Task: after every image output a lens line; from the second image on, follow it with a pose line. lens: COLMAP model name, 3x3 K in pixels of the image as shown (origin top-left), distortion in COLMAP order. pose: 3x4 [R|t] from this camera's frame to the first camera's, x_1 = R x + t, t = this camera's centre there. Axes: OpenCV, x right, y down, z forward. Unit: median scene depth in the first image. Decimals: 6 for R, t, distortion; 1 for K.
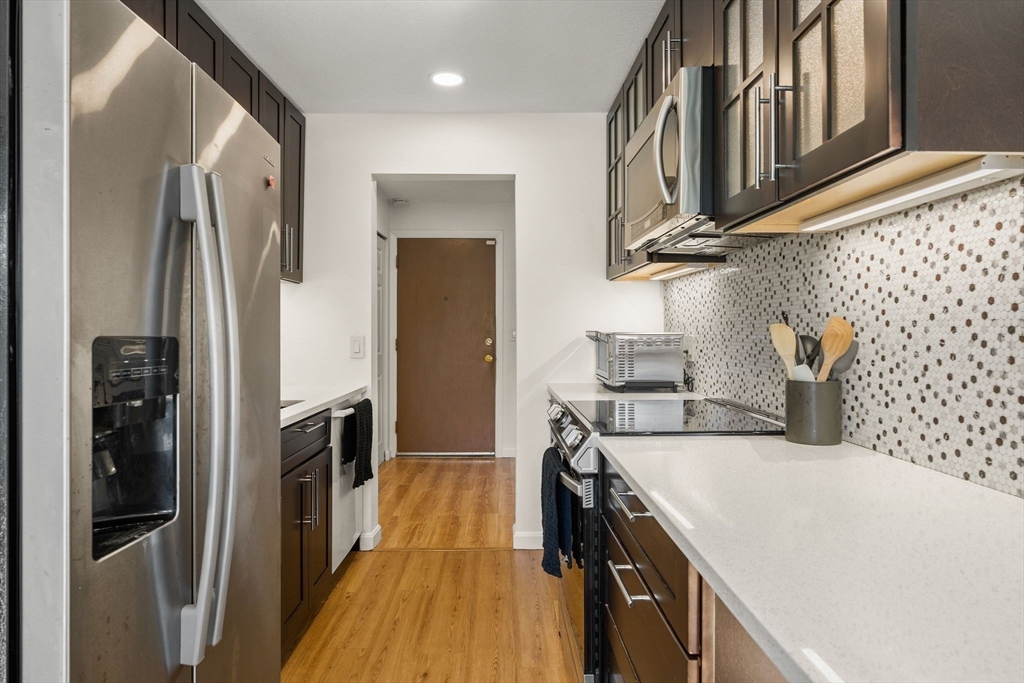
lens RADIAL K [[619.3, 0, 510.2], [0, 619.3, 336.5], [0, 0, 1]] dist [-0.002054, -0.001145]
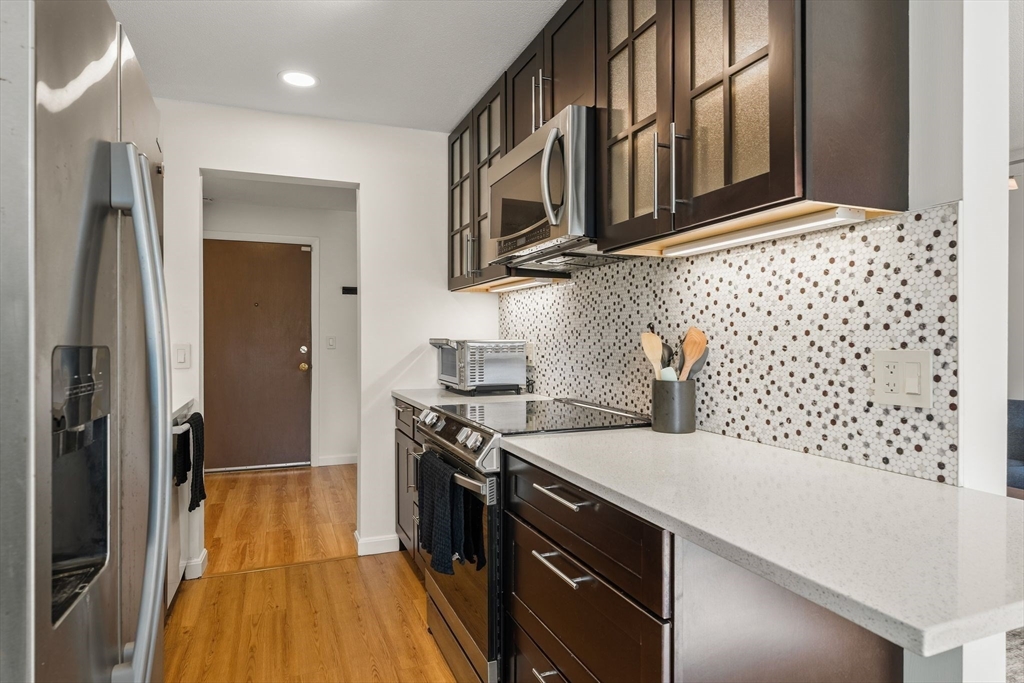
lens RADIAL K [[586.8, 0, 512.0], [0, 586.8, 341.5], [0, 0, 1]] dist [-0.004388, -0.000216]
pose [[0.933733, -0.001109, 0.357968, -0.215641], [0.002539, 0.999991, -0.003525, -0.000817], [-0.357961, 0.004200, 0.933727, 0.046788]]
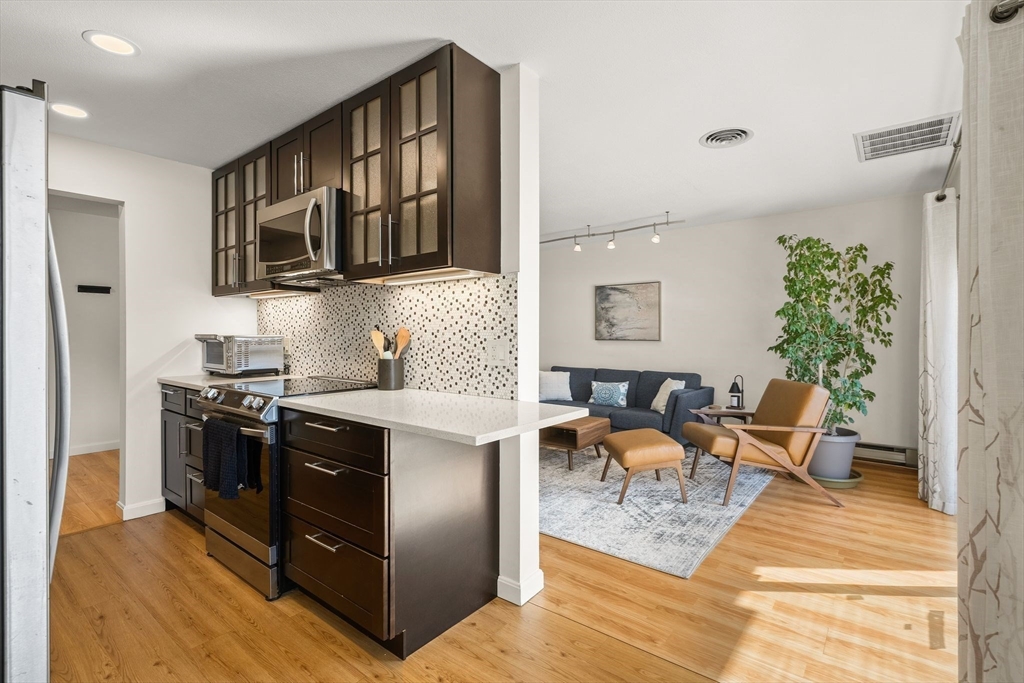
lens RADIAL K [[478.7, 0, 511.3], [0, 478.7, 333.2], [0, 0, 1]] dist [-0.003851, -0.000427]
pose [[0.640282, 0.001410, 0.768139, -0.462227], [0.007383, 0.999941, -0.007990, 0.002693], [-0.768105, 0.010787, 0.640233, -0.302956]]
